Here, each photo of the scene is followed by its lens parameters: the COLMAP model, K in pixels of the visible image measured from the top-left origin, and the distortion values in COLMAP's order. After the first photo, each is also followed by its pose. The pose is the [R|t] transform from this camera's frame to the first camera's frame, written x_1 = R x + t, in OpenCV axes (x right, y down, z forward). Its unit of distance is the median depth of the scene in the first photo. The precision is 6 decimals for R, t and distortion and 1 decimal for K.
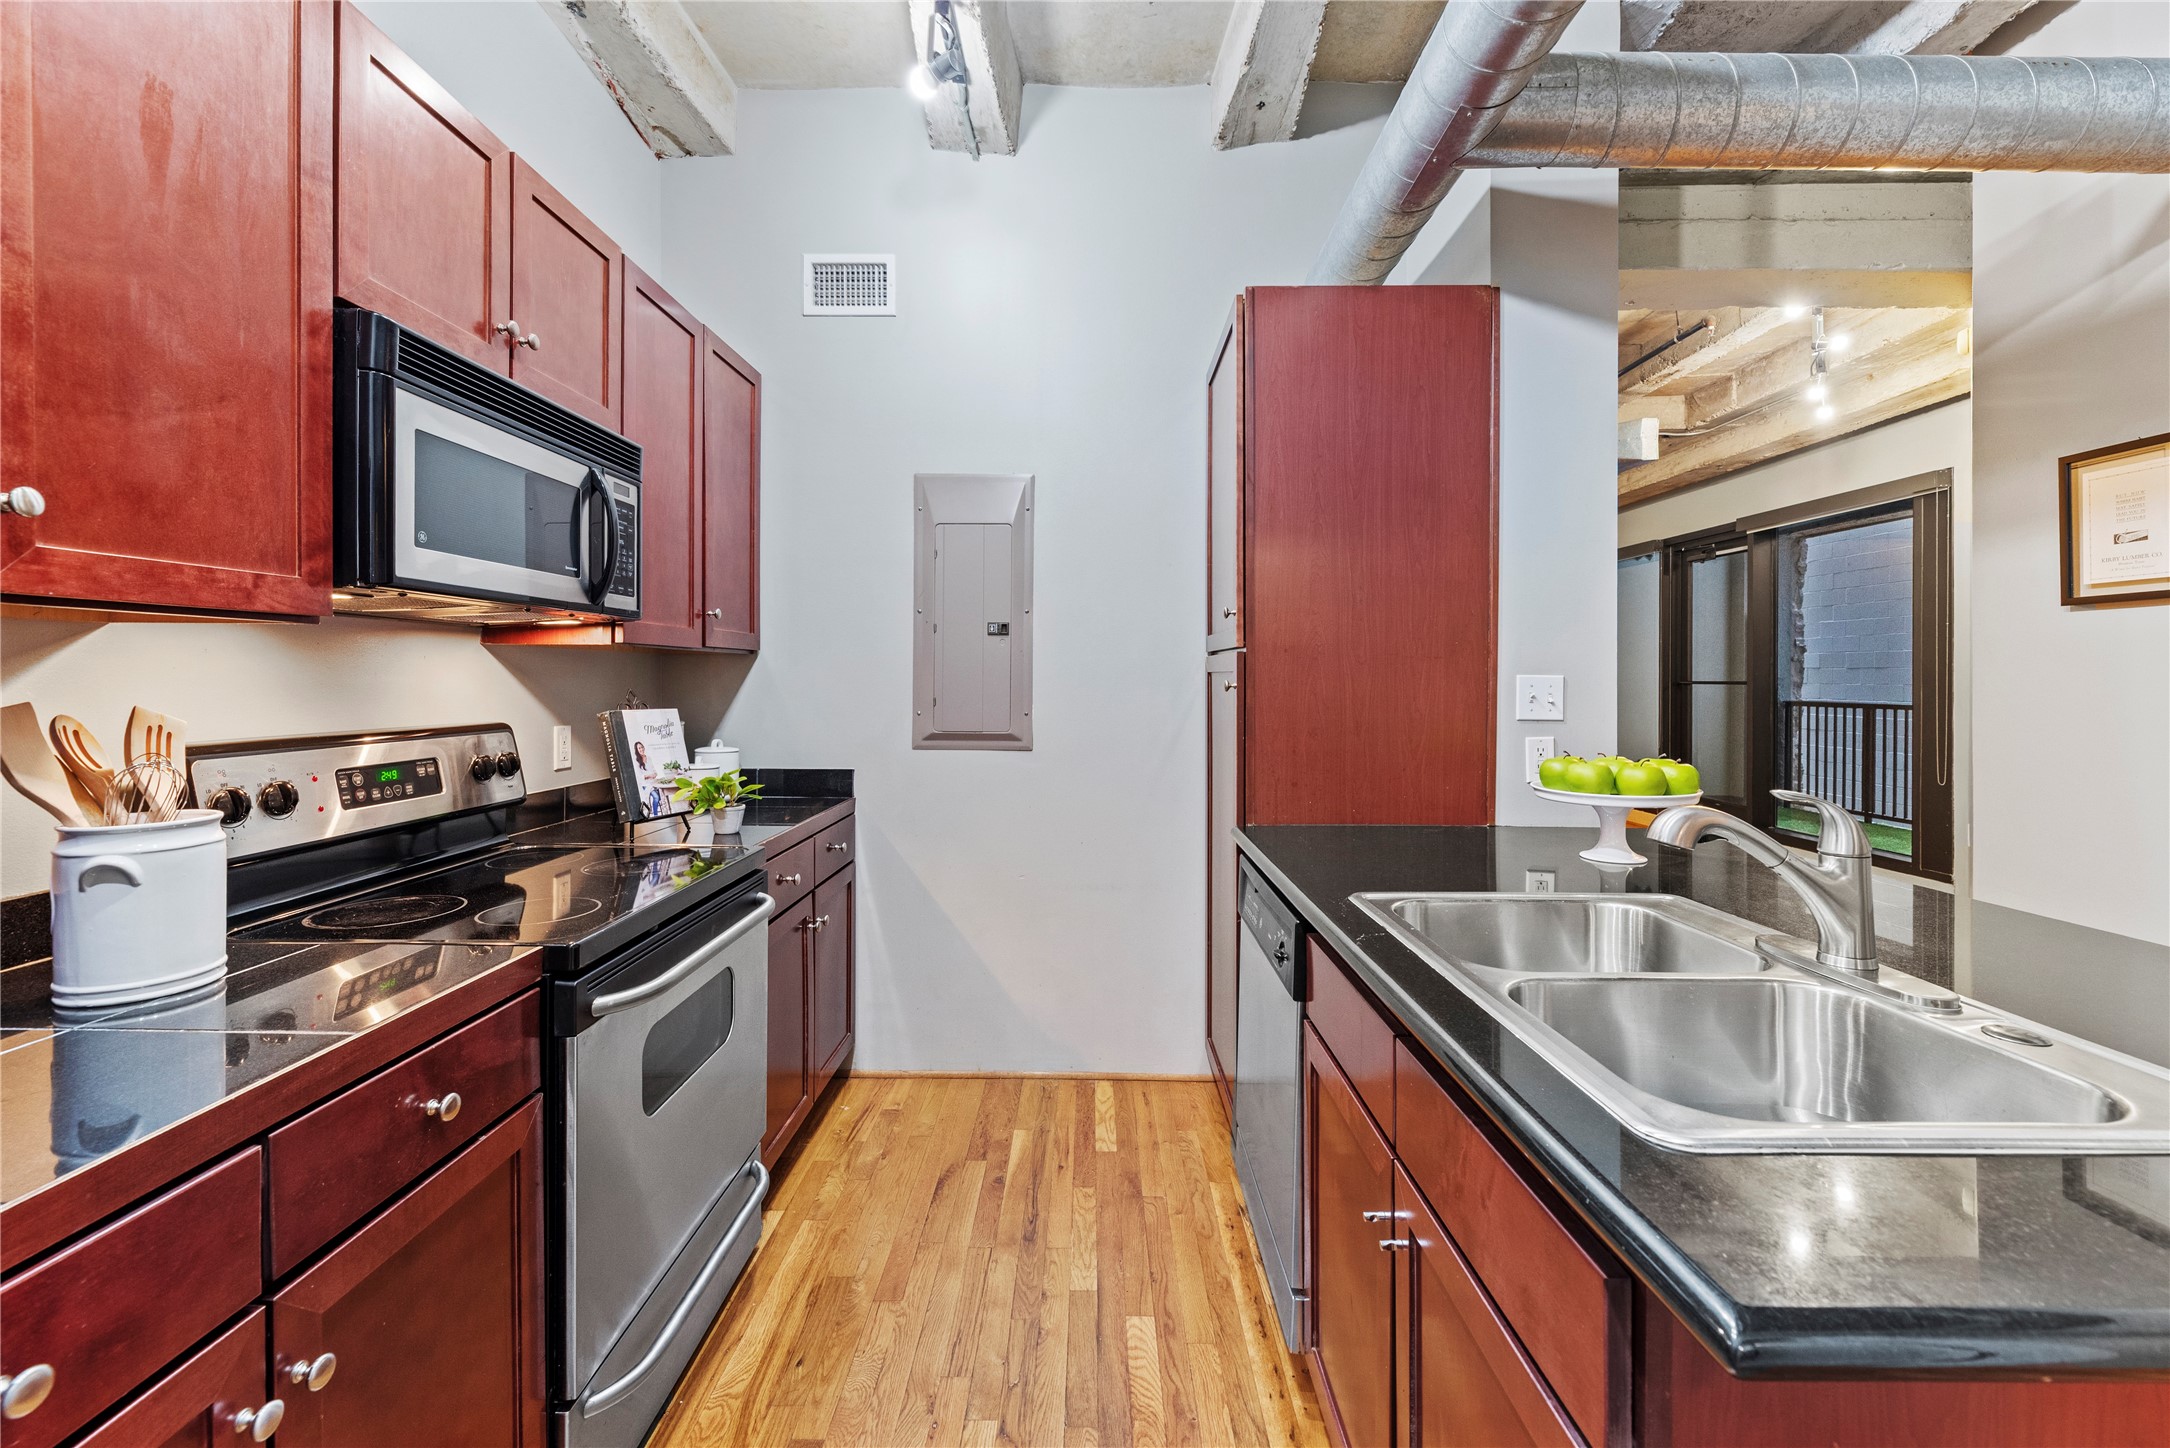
lens RADIAL K [[878.6, 0, 1093.4], [0, 878.6, 683.9], [0, 0, 1]] dist [-0.000704, 0.000078]
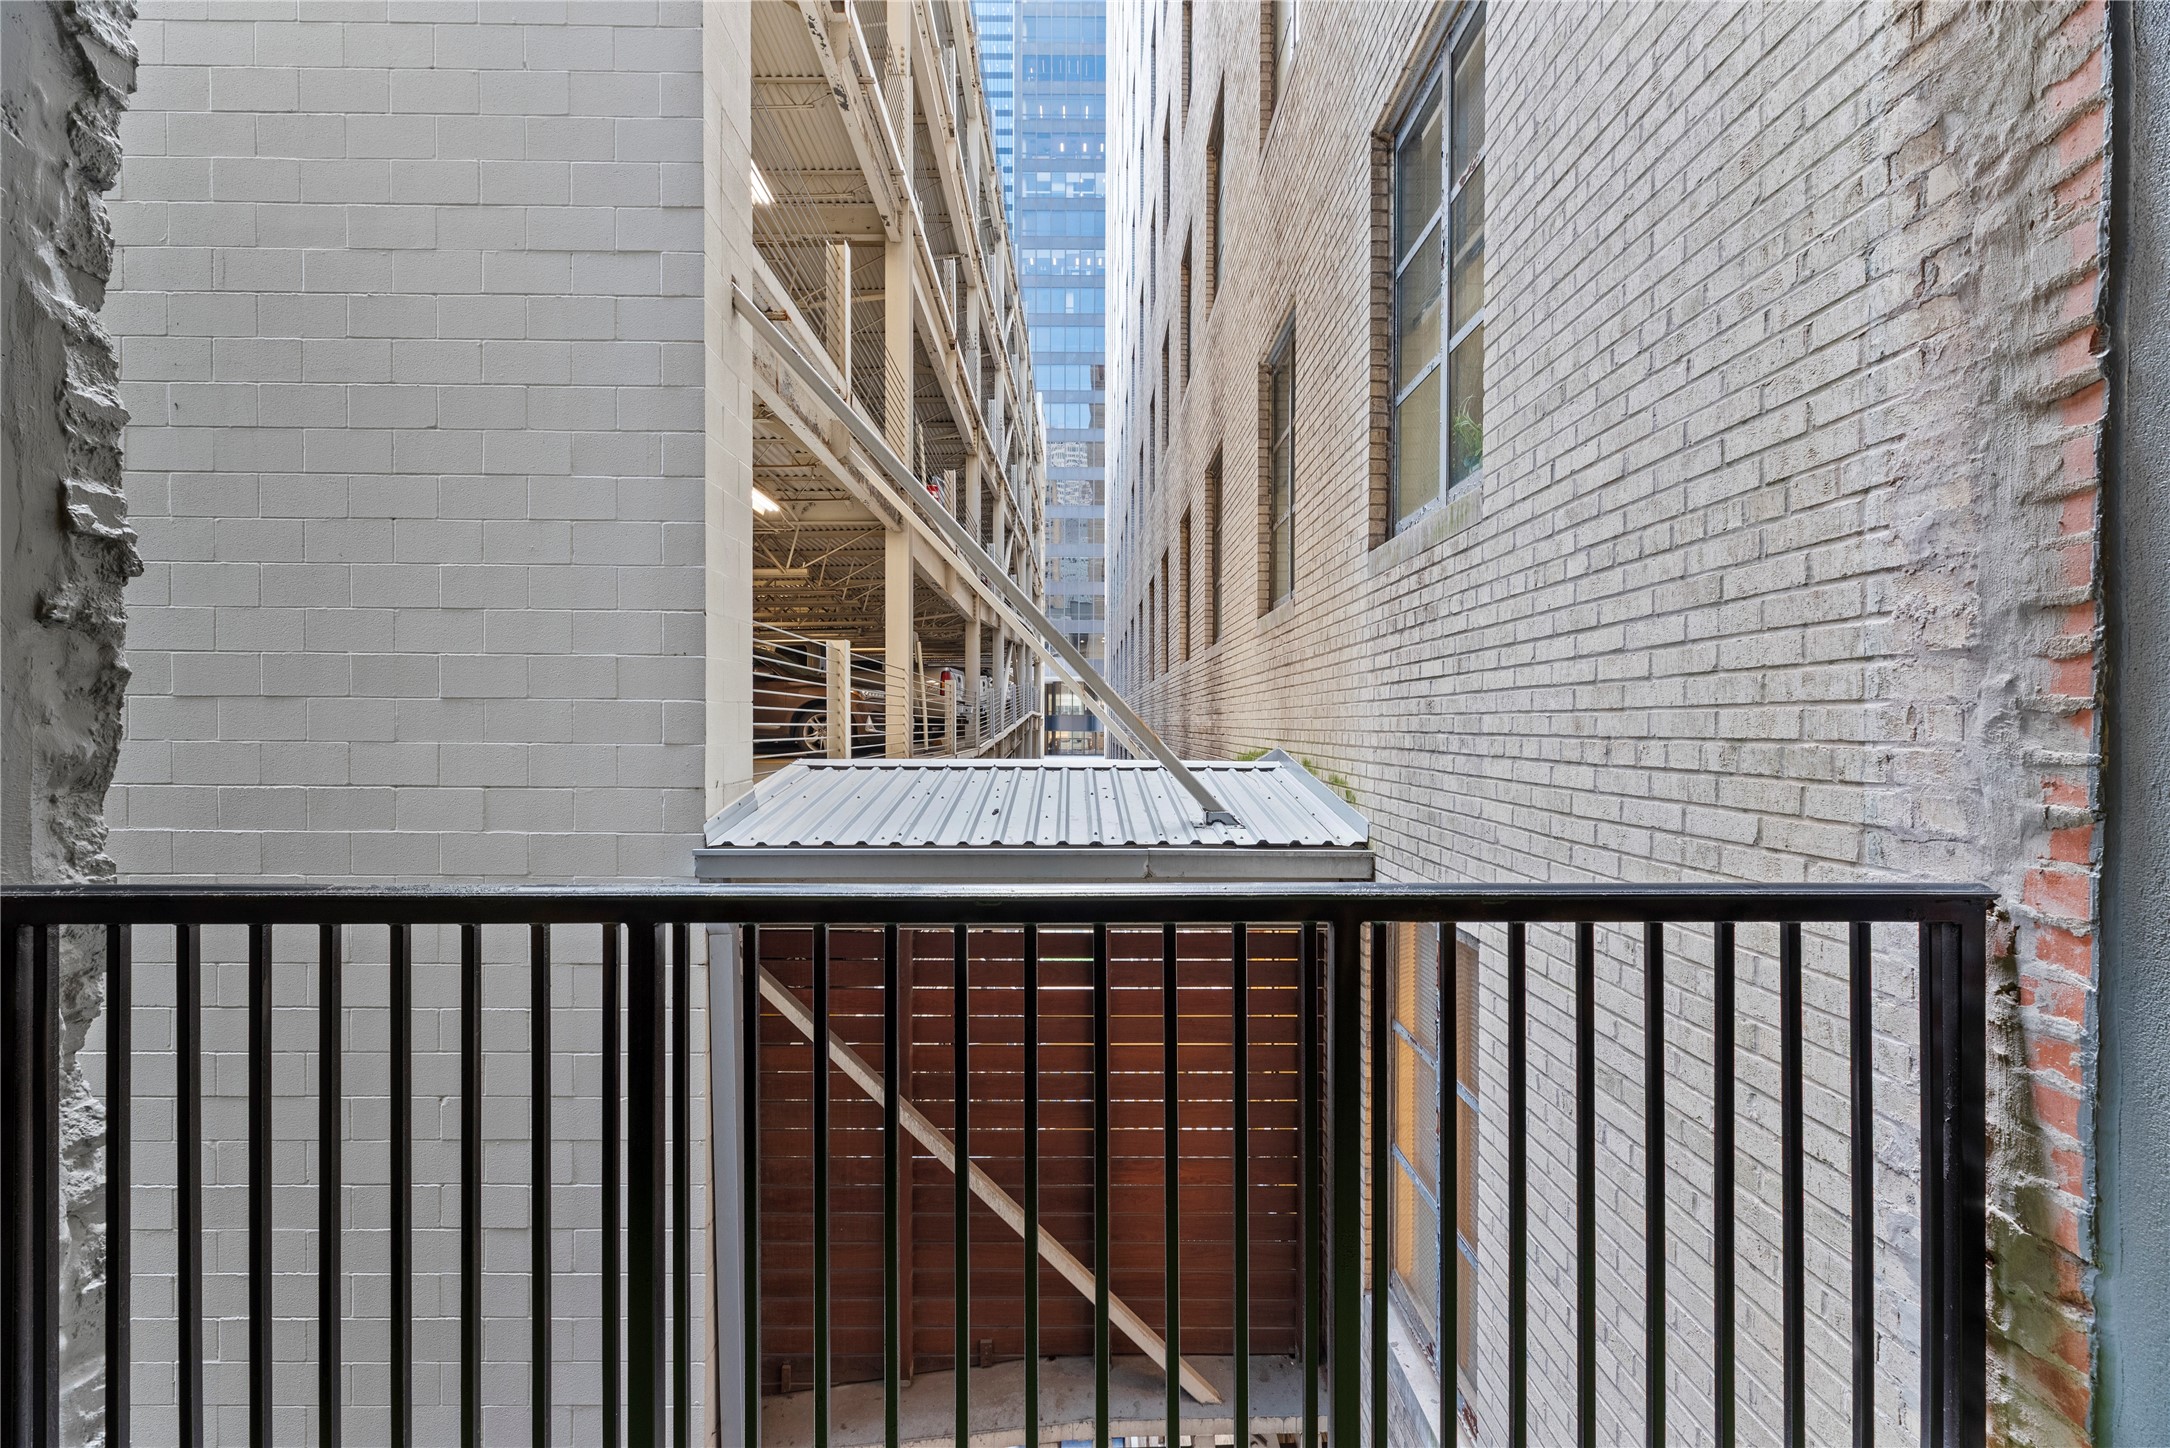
lens RADIAL K [[878.6, 0, 1072.3], [0, 878.6, 733.6], [0, 0, 1]] dist [-0.000704, 0.000078]
pose [[0.010180, -0.015579, 0.999827, 0.705105], [0.003113, 0.999874, 0.015548, -0.008795], [-0.999943, 0.002954, 0.010228, 0.896383]]
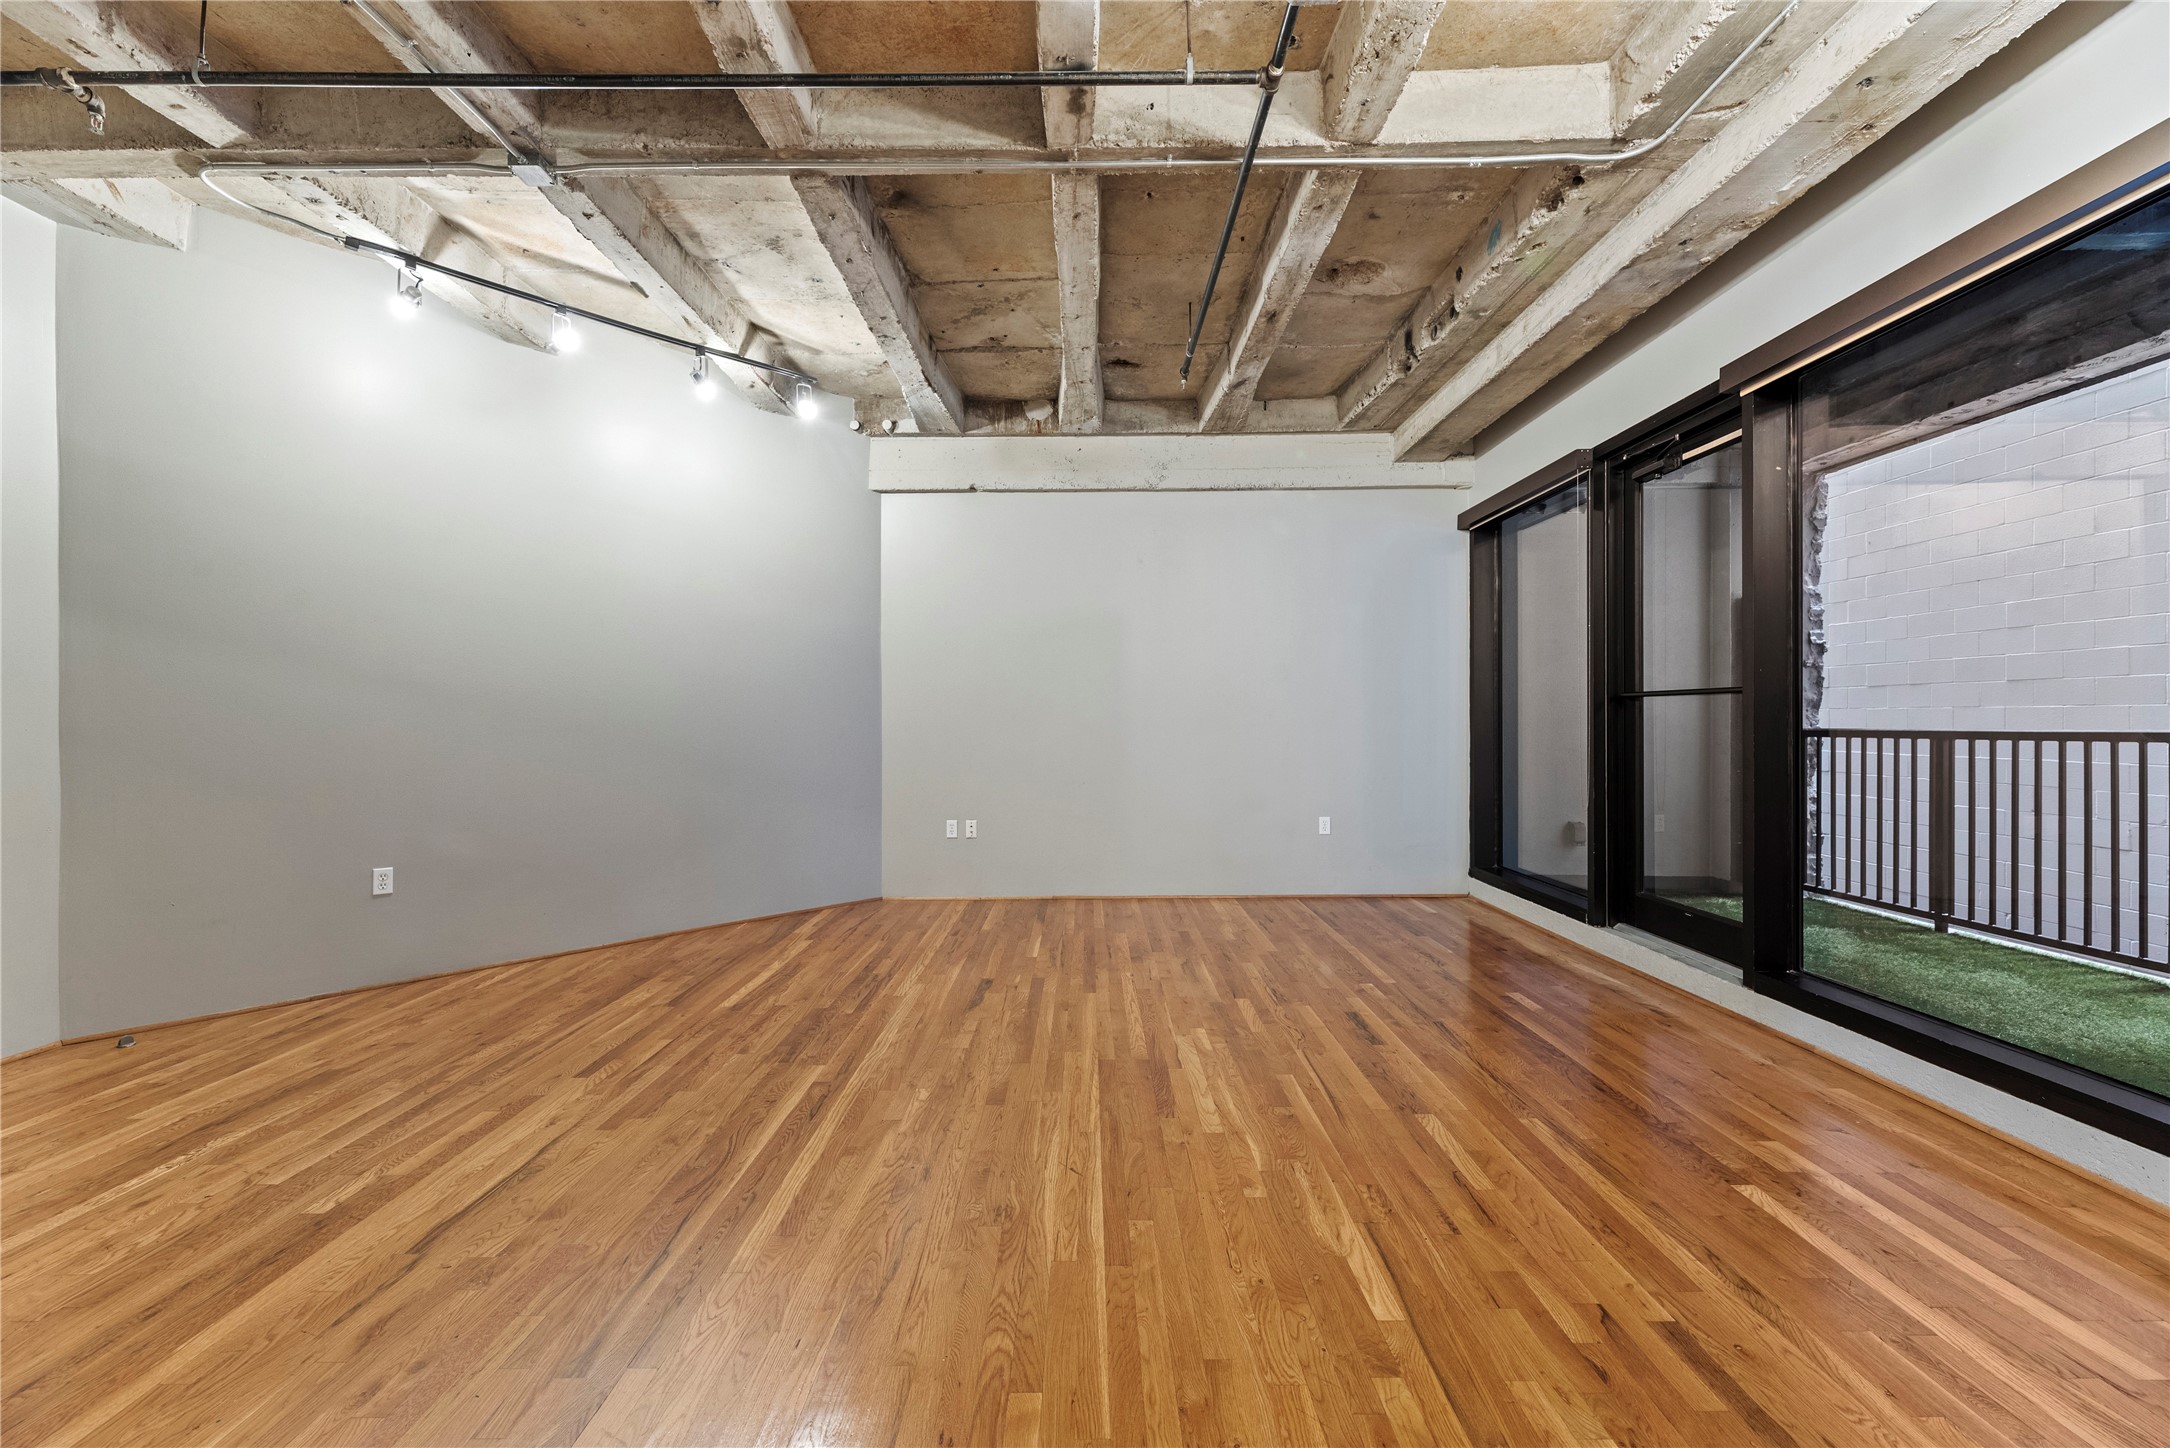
lens RADIAL K [[878.6, 0, 1086.0], [0, 878.6, 724.3], [0, 0, 1]] dist [-0.000704, 0.000078]
pose [[0.999888, -0.006259, 0.013572, 0.287294], [0.006248, 0.999980, 0.000874, 0.013349], [-0.013577, -0.000789, 0.999908, 0.401513]]
